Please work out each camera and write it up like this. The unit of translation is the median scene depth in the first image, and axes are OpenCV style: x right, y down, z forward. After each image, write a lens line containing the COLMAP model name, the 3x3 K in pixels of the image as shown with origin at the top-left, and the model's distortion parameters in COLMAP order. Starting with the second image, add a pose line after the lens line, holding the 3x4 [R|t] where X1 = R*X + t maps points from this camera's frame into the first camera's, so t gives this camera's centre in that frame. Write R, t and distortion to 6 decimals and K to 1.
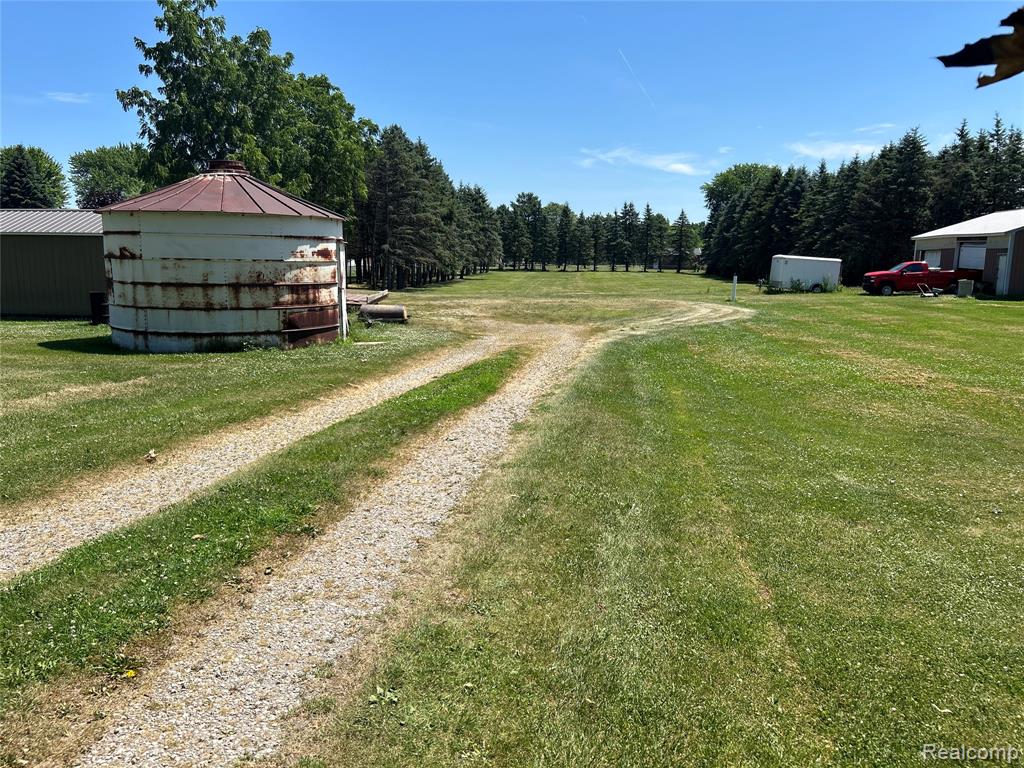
lens RADIAL K [[760.7, 0, 513.9], [0, 760.7, 390.0], [0, 0, 1]] dist [0.109166, -0.146007]
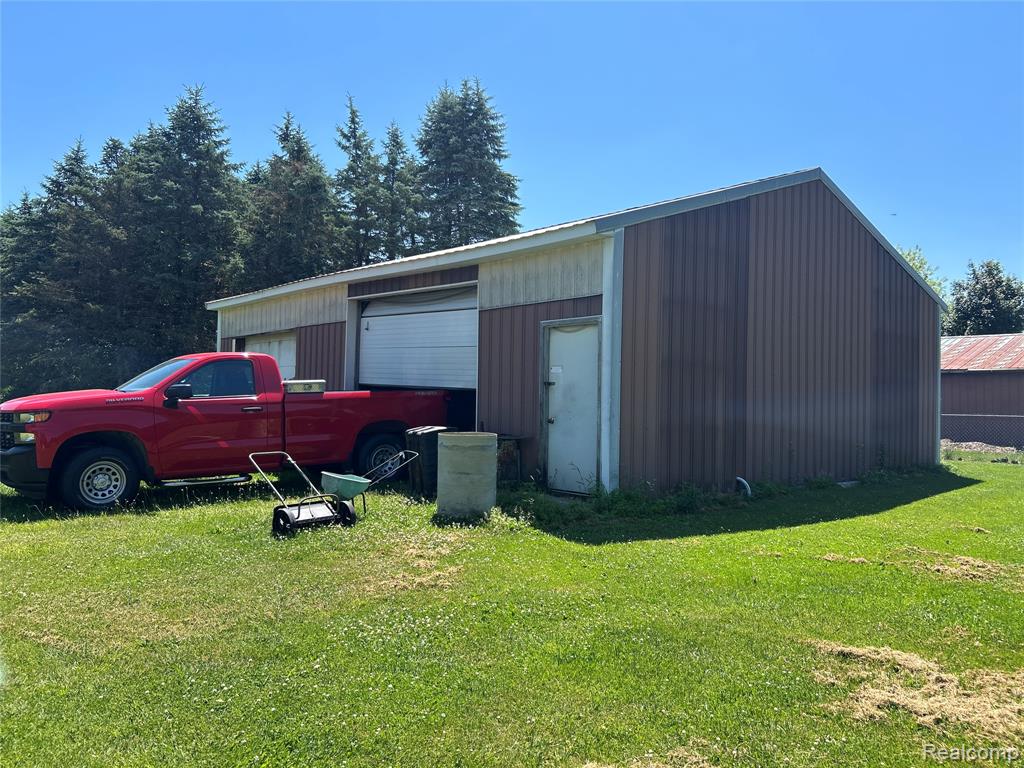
lens RADIAL K [[760.7, 0, 513.9], [0, 760.7, 390.0], [0, 0, 1]] dist [0.109166, -0.146007]
pose [[0.667533, 0.009757, 0.744516, 0.394270], [0.109930, 0.987665, -0.111508, -0.115857], [-0.736420, 0.156280, 0.658226, 0.768380]]
